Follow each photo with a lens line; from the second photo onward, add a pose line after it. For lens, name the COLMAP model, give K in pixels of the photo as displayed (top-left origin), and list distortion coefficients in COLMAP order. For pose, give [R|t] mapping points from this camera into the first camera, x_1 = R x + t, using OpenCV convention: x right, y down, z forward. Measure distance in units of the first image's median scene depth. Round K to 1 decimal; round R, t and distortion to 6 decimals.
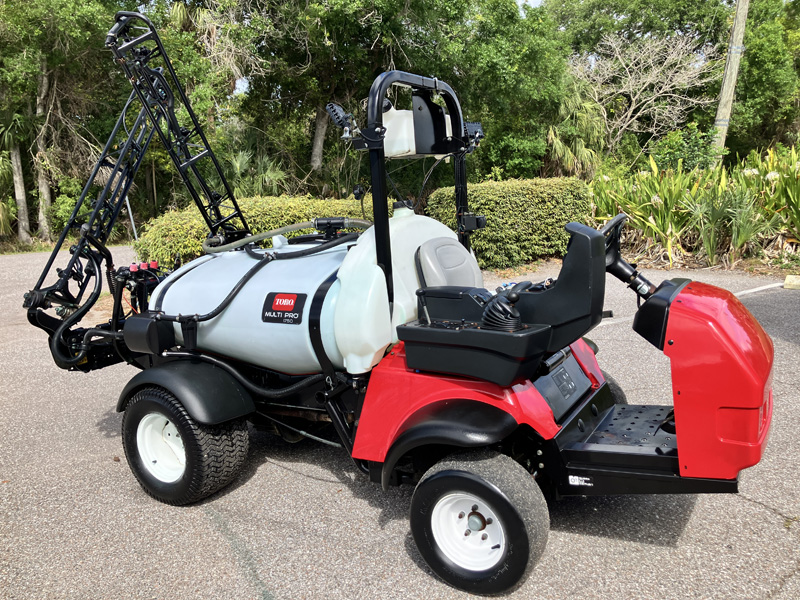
lens RADIAL K [[681.6, 0, 400.0], [0, 681.6, 300.0], [0, 0, 1]] dist [0.032969, -0.012446]
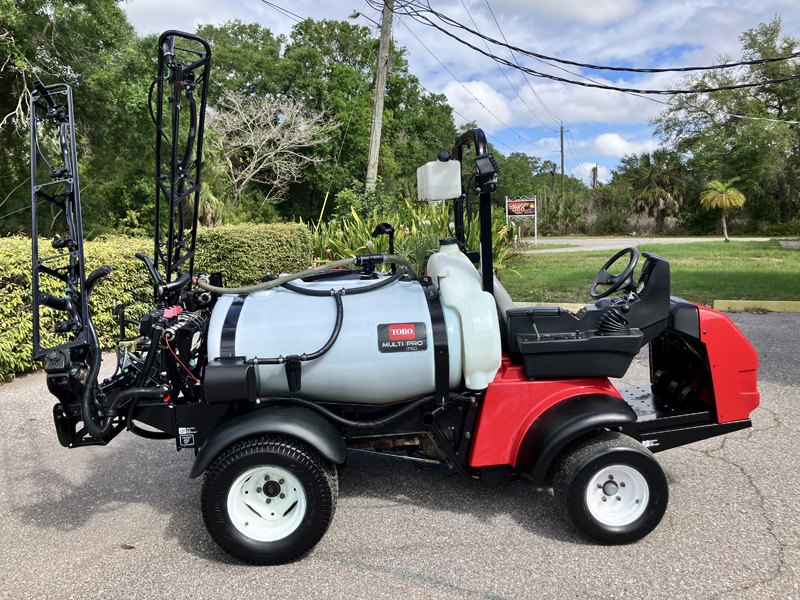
lens RADIAL K [[681.6, 0, 400.0], [0, 681.6, 300.0], [0, 0, 1]] dist [0.032969, -0.012446]
pose [[0.815904, -0.046970, 0.576276, -0.726954], [0.086384, 0.995411, -0.041172, -0.002401], [-0.571698, 0.083374, 0.816217, 0.131900]]
